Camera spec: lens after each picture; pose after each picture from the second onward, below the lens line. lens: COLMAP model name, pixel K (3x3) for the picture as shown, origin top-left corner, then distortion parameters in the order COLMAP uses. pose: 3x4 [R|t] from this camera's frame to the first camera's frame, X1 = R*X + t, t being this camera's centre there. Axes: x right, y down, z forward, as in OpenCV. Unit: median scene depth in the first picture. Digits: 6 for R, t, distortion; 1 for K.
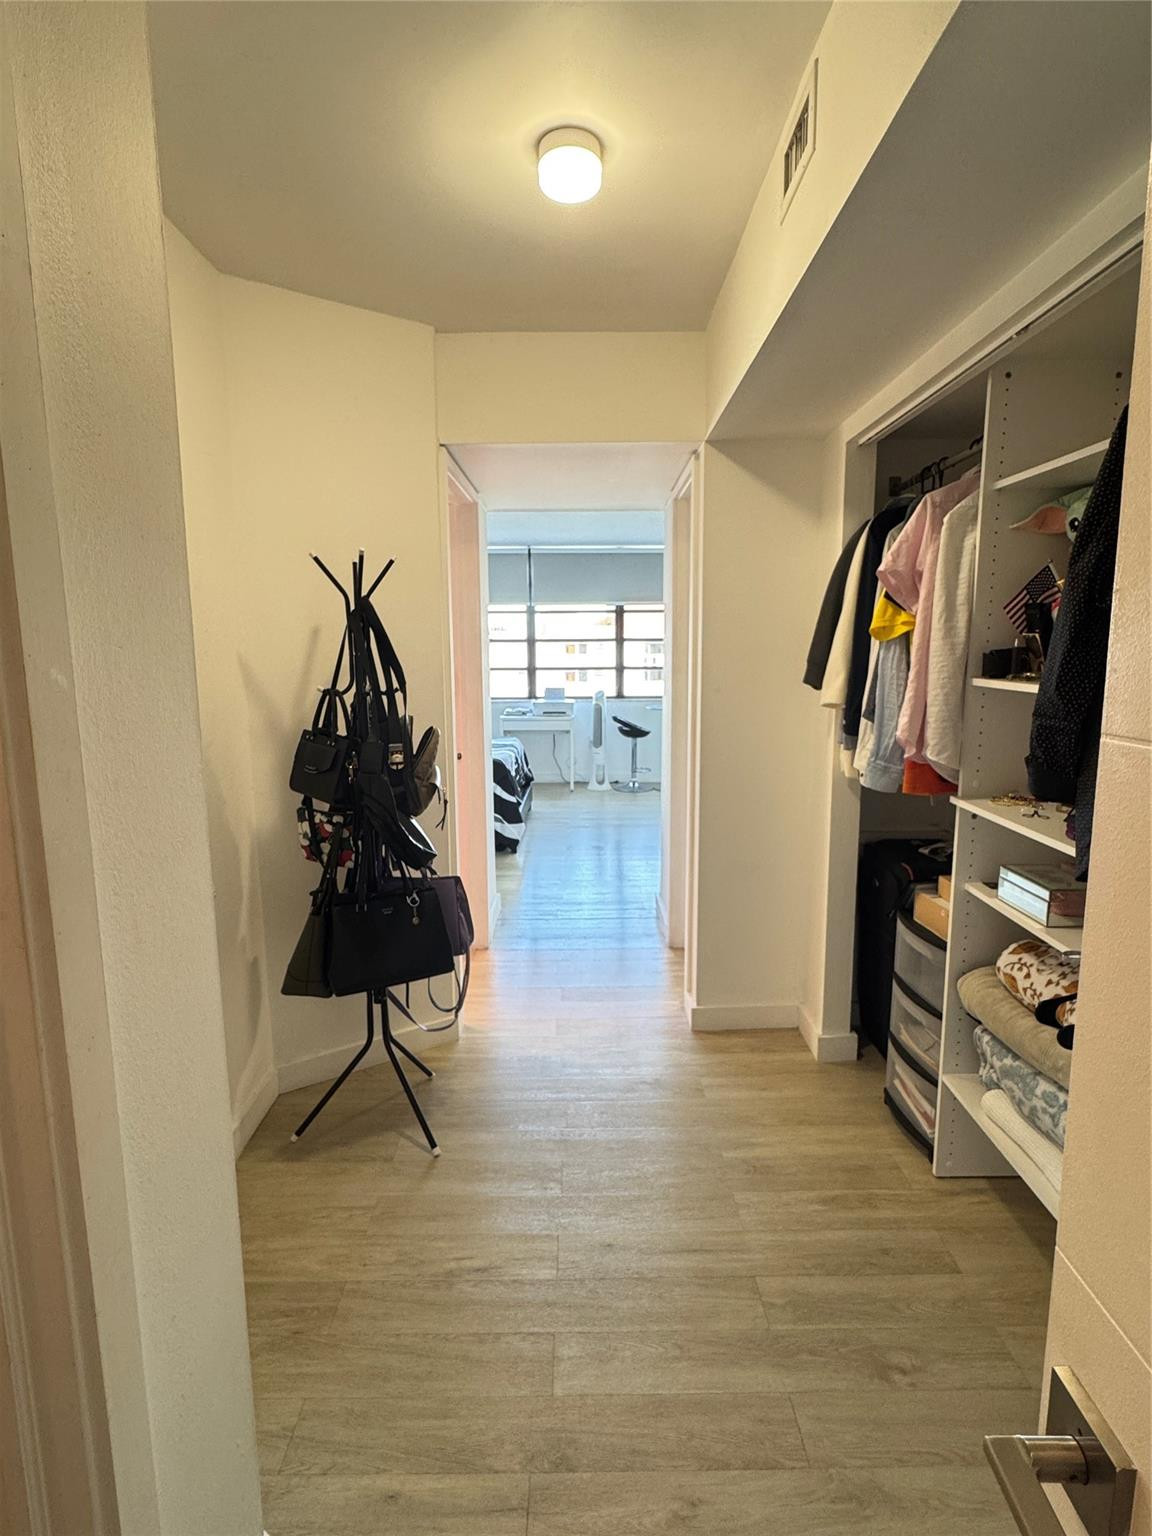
lens RADIAL K [[797.5, 0, 582.2], [0, 797.5, 769.6], [0, 0, 1]] dist [-0.002063, -0.000542]
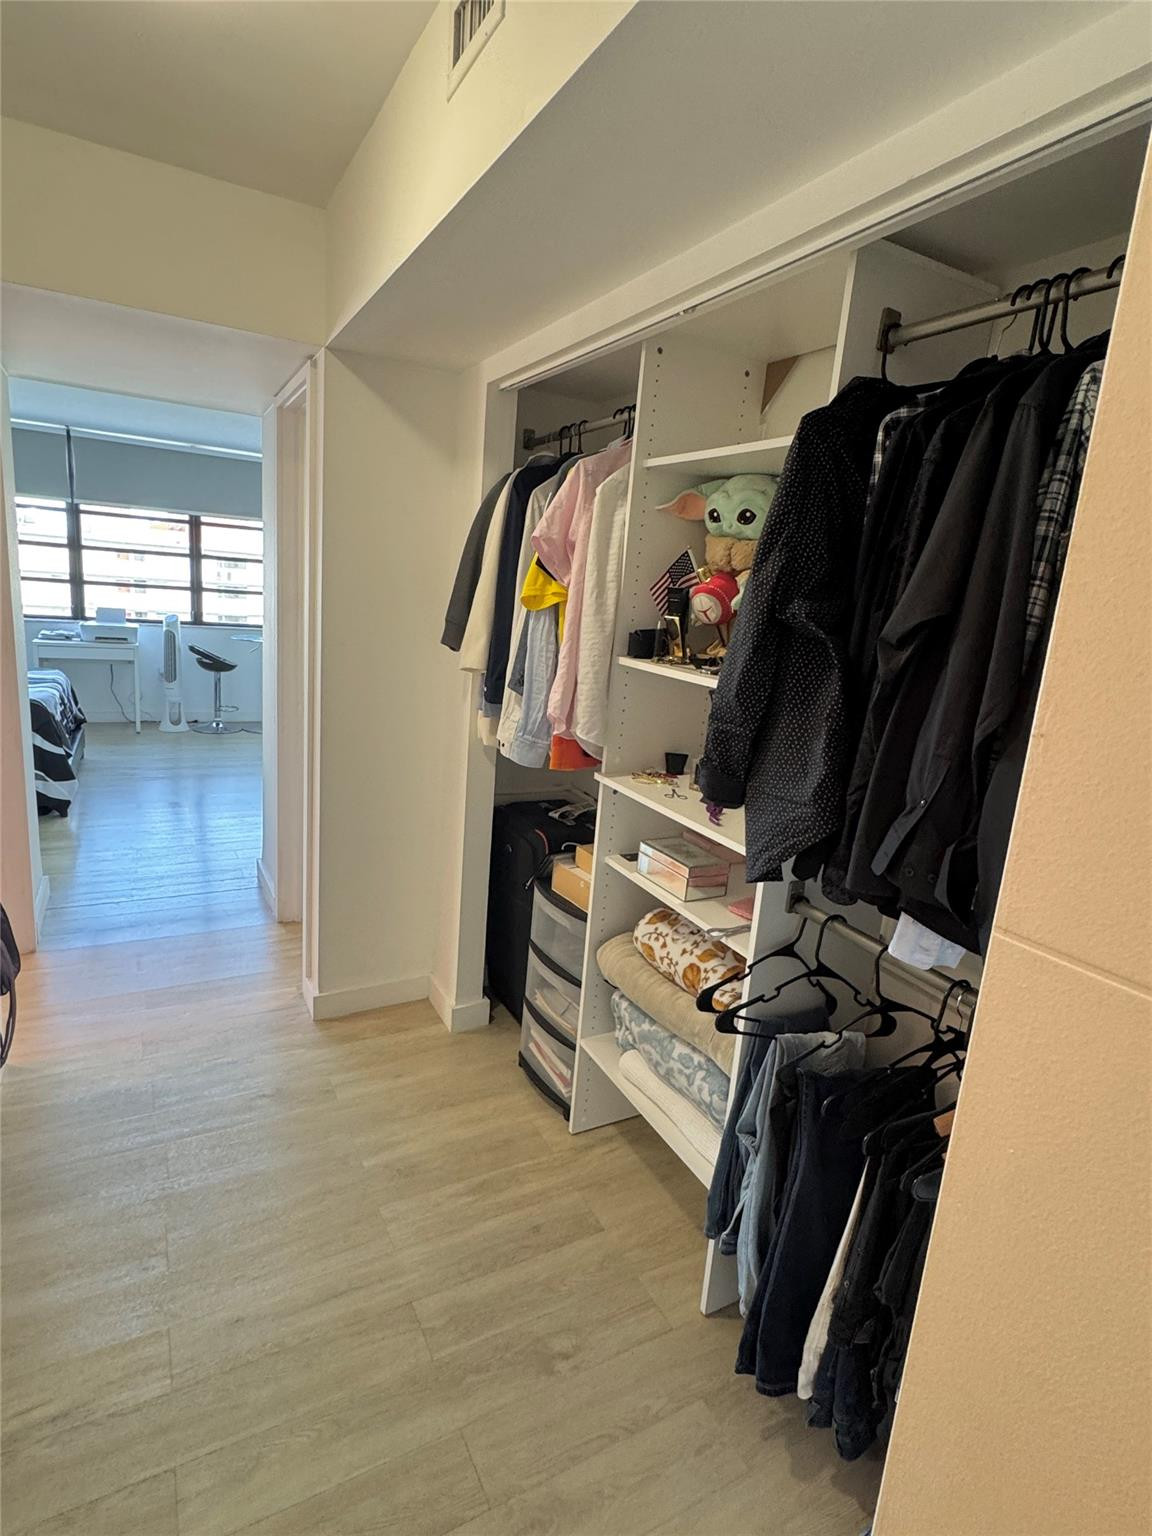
lens RADIAL K [[797.5, 0, 576.7], [0, 797.5, 761.9], [0, 0, 1]] dist [-0.002063, -0.000542]
pose [[0.878062, -0.026752, 0.477798, -0.033204], [-0.012694, 0.996783, 0.079138, -0.053601], [-0.478378, -0.075553, 0.874898, 0.122348]]
